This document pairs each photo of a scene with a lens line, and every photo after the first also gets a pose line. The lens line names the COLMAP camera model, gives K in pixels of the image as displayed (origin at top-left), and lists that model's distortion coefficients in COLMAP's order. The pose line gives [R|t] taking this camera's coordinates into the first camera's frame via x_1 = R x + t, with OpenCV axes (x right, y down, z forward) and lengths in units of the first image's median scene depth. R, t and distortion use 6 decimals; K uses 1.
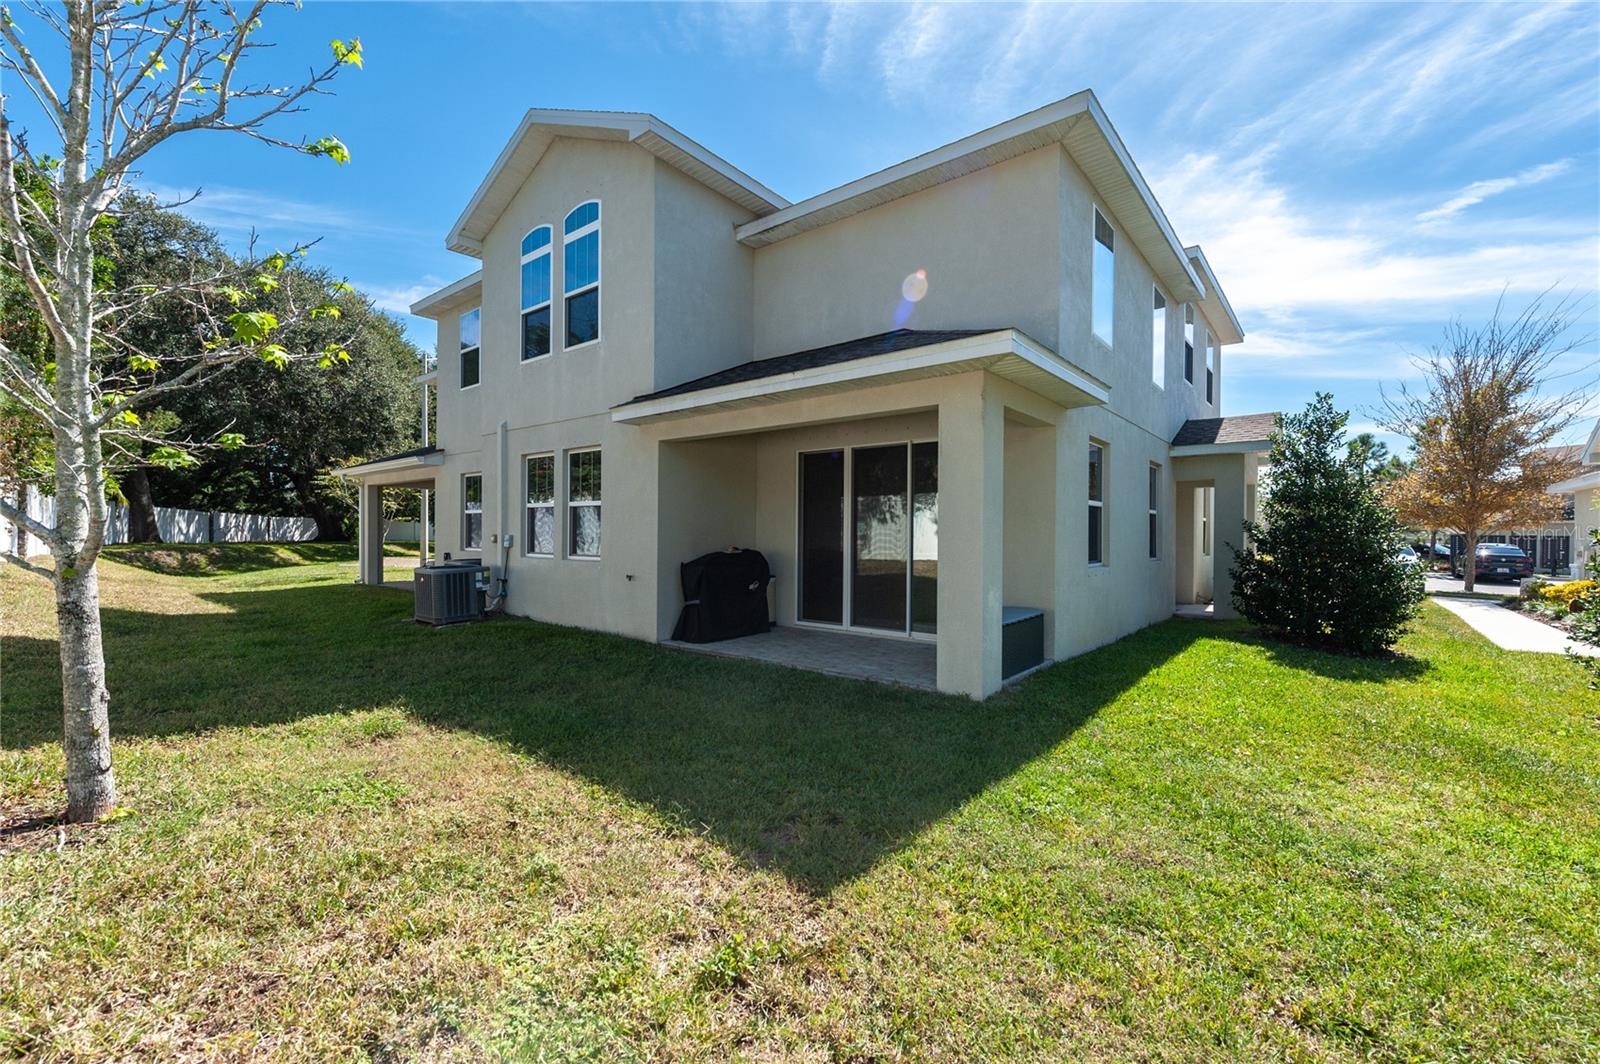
lens RADIAL K [[672.2, 0, 800.0], [0, 672.2, 532.0], [0, 0, 1]] dist [-0.000016, -0.000026]
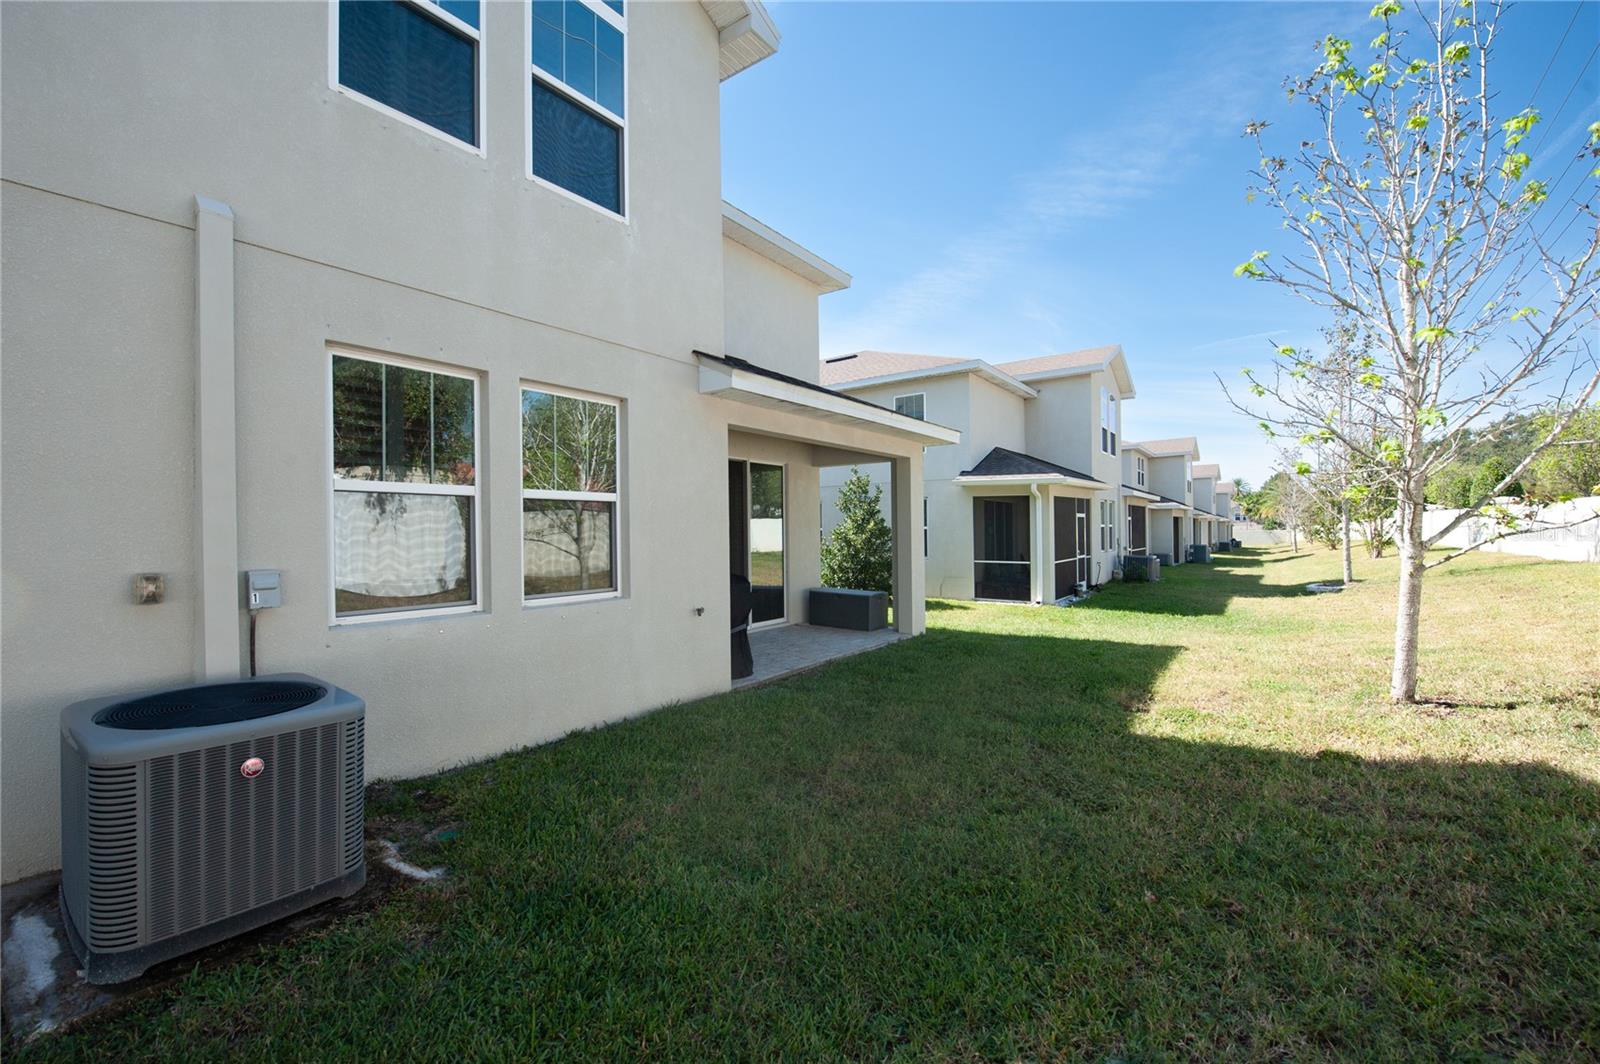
lens RADIAL K [[672.2, 0, 800.0], [0, 672.2, 532.0], [0, 0, 1]] dist [-0.000016, -0.000026]
pose [[-0.050369, 0.001754, 0.998729, -0.620895], [0.006556, 0.999977, -0.001426, -0.009934], [-0.998709, 0.006476, -0.050379, 0.617437]]
